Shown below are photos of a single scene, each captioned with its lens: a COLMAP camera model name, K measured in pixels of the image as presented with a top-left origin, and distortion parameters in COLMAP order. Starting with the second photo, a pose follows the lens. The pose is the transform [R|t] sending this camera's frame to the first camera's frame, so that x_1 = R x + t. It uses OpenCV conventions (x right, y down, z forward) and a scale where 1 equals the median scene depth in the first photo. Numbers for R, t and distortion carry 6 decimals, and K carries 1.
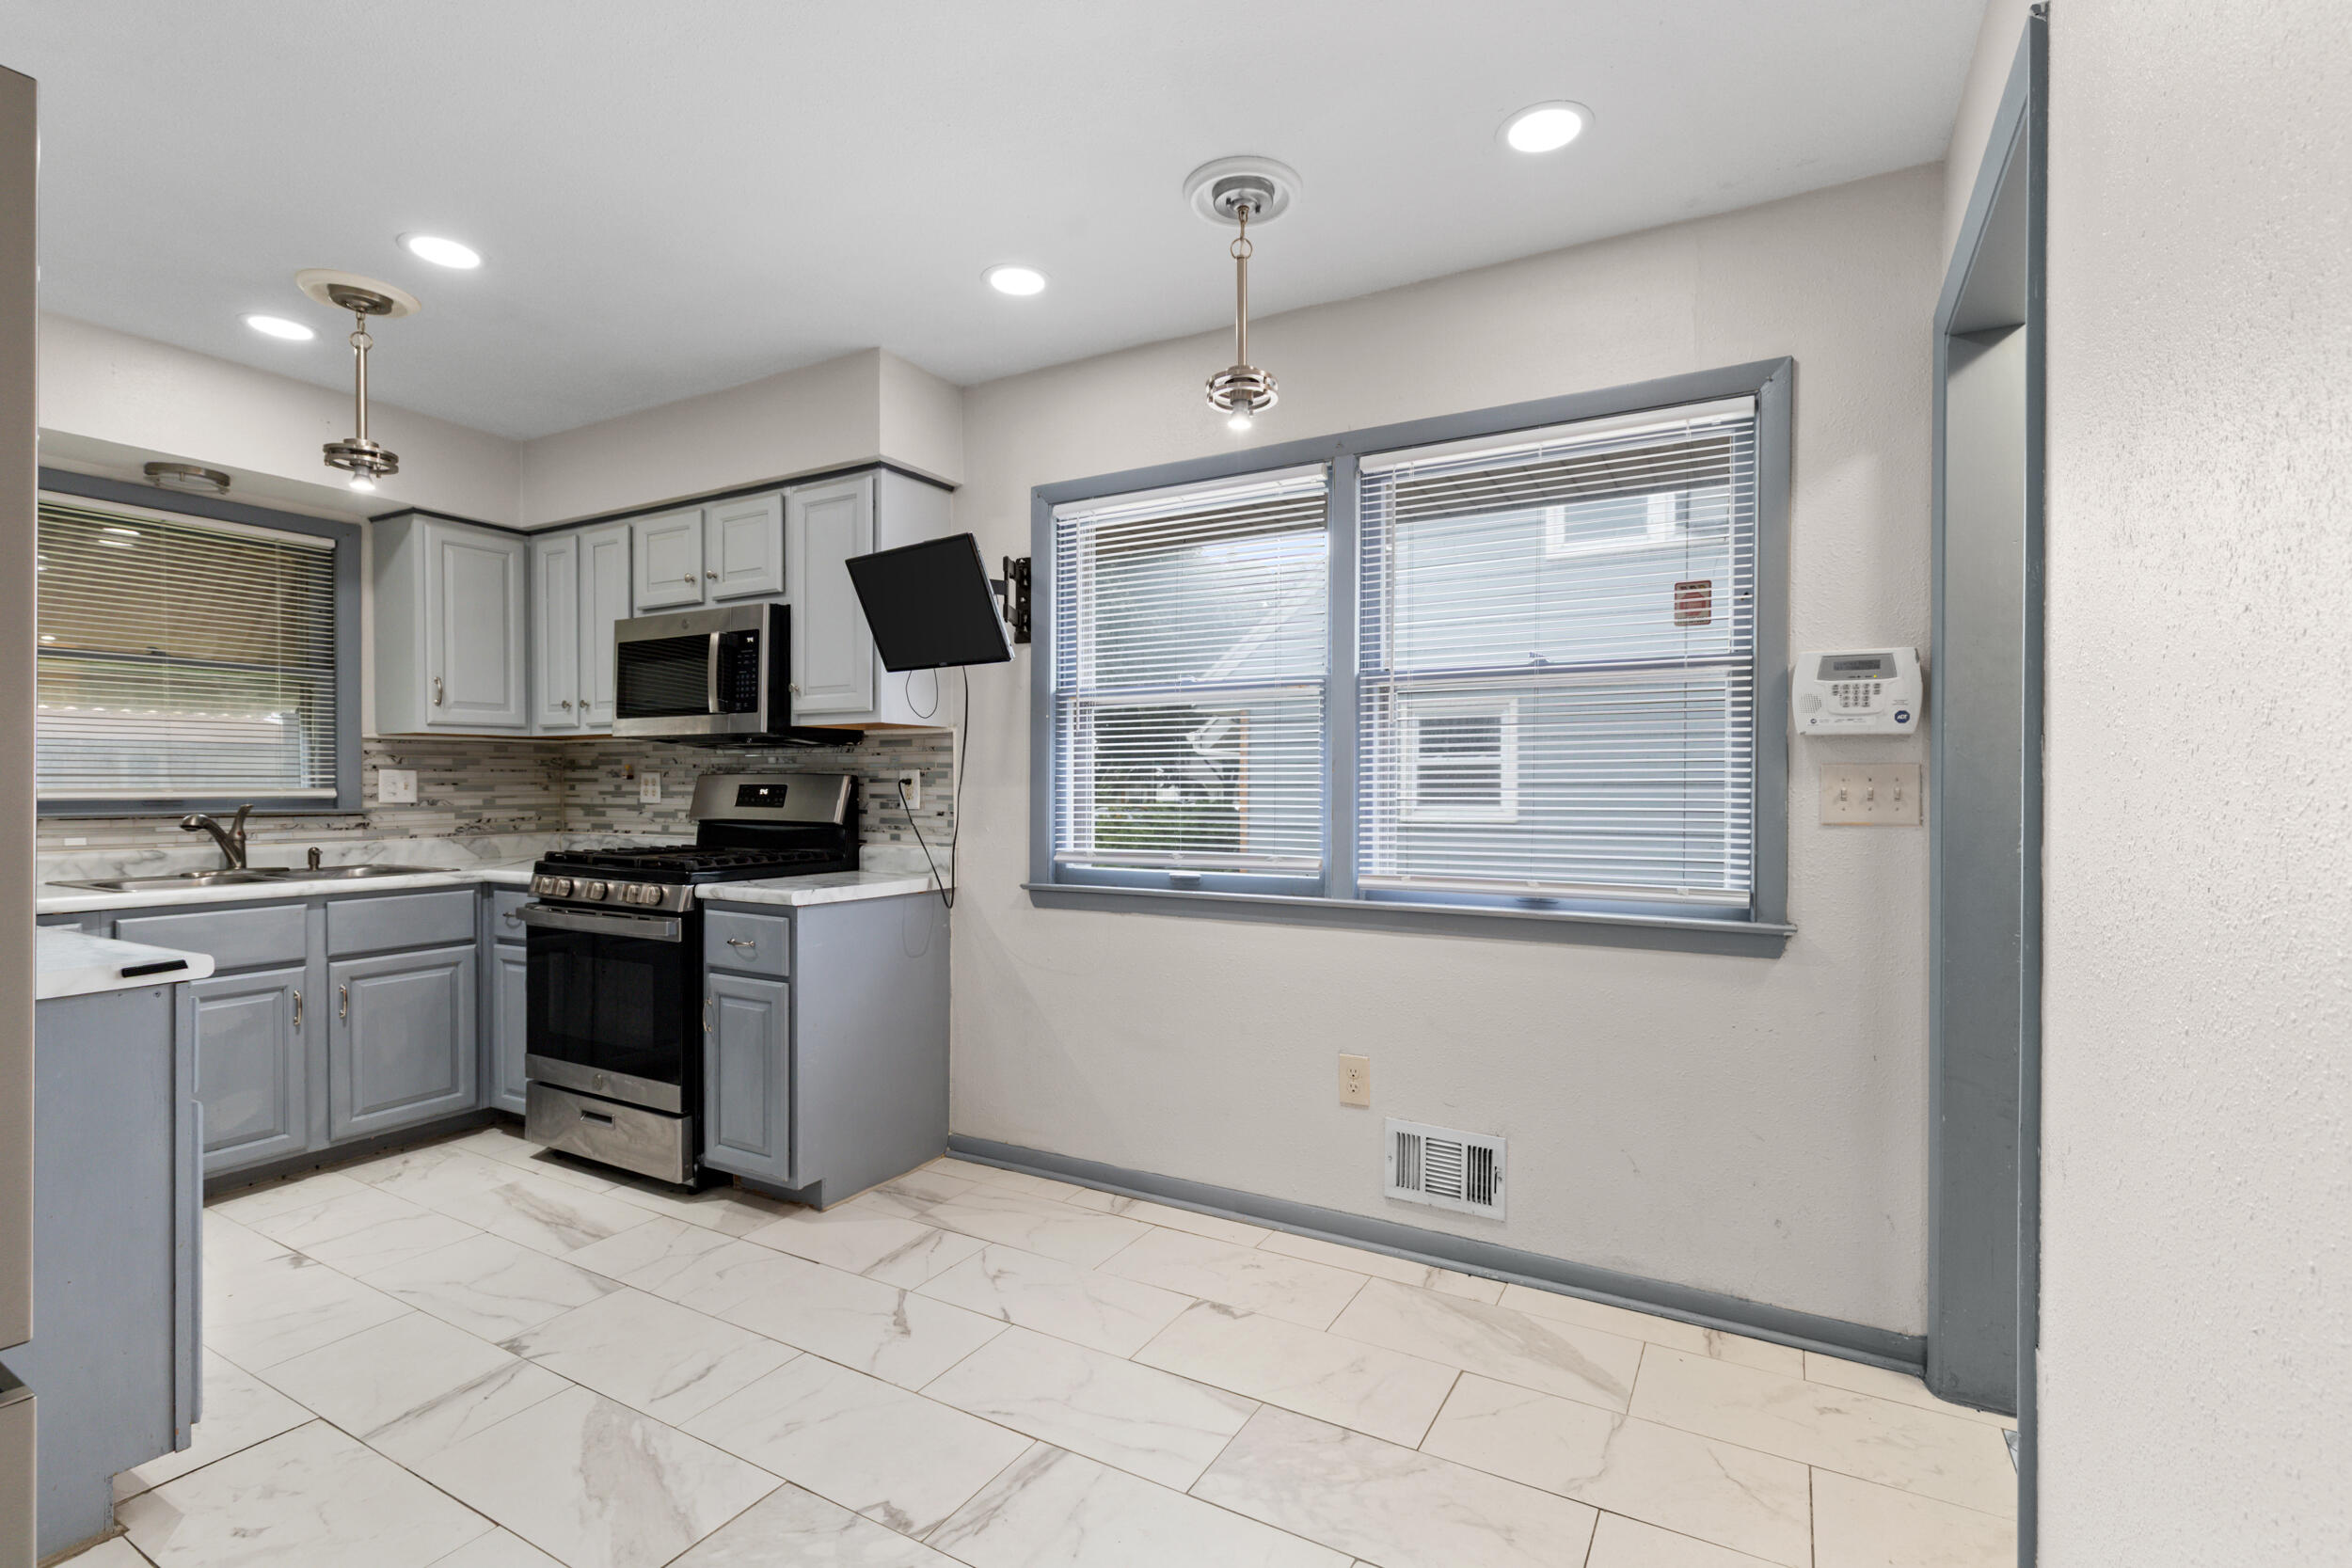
lens RADIAL K [[1075.8, 0, 1188.0], [0, 1075.8, 785.7], [0, 0, 1]] dist [0.002965, 0.000165]
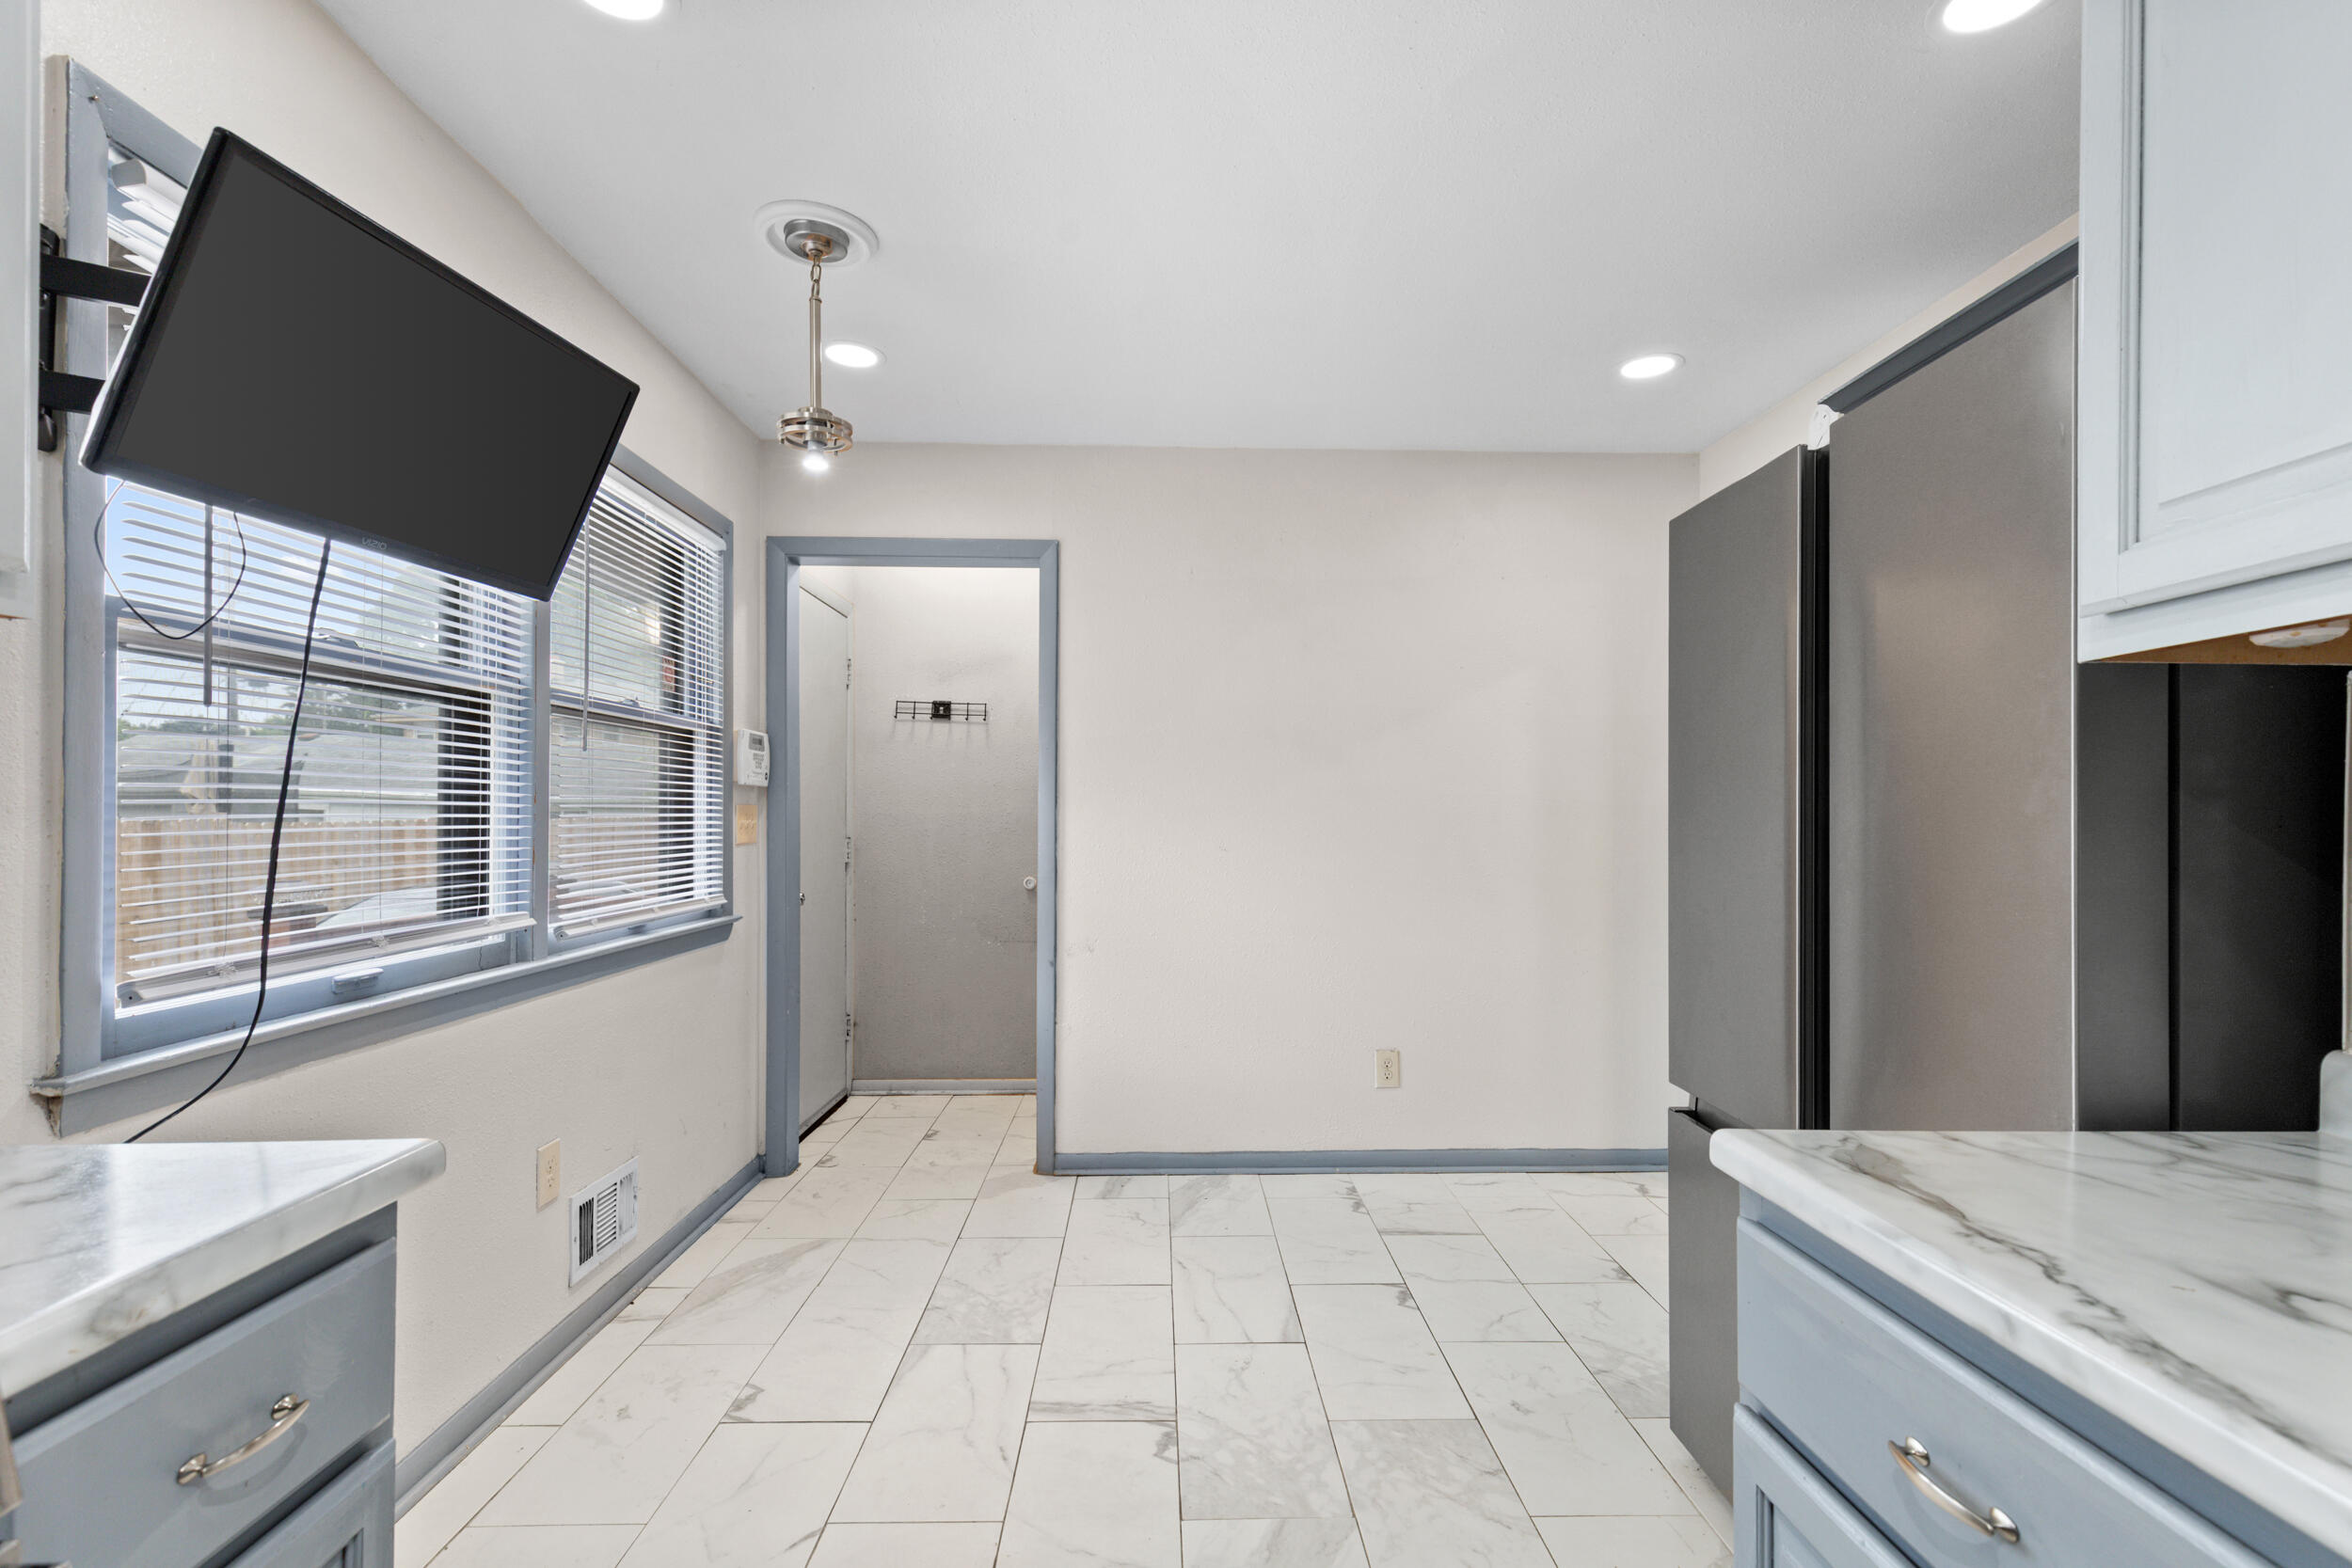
lens RADIAL K [[1075.8, 0, 1182.7], [0, 1075.8, 801.2], [0, 0, 1]] dist [0.002965, 0.000165]
pose [[-0.513954, 0.004986, 0.857803, -1.031571], [-0.001079, 0.999979, -0.006459, -0.015271], [-0.857817, -0.004246, -0.513937, 1.265635]]
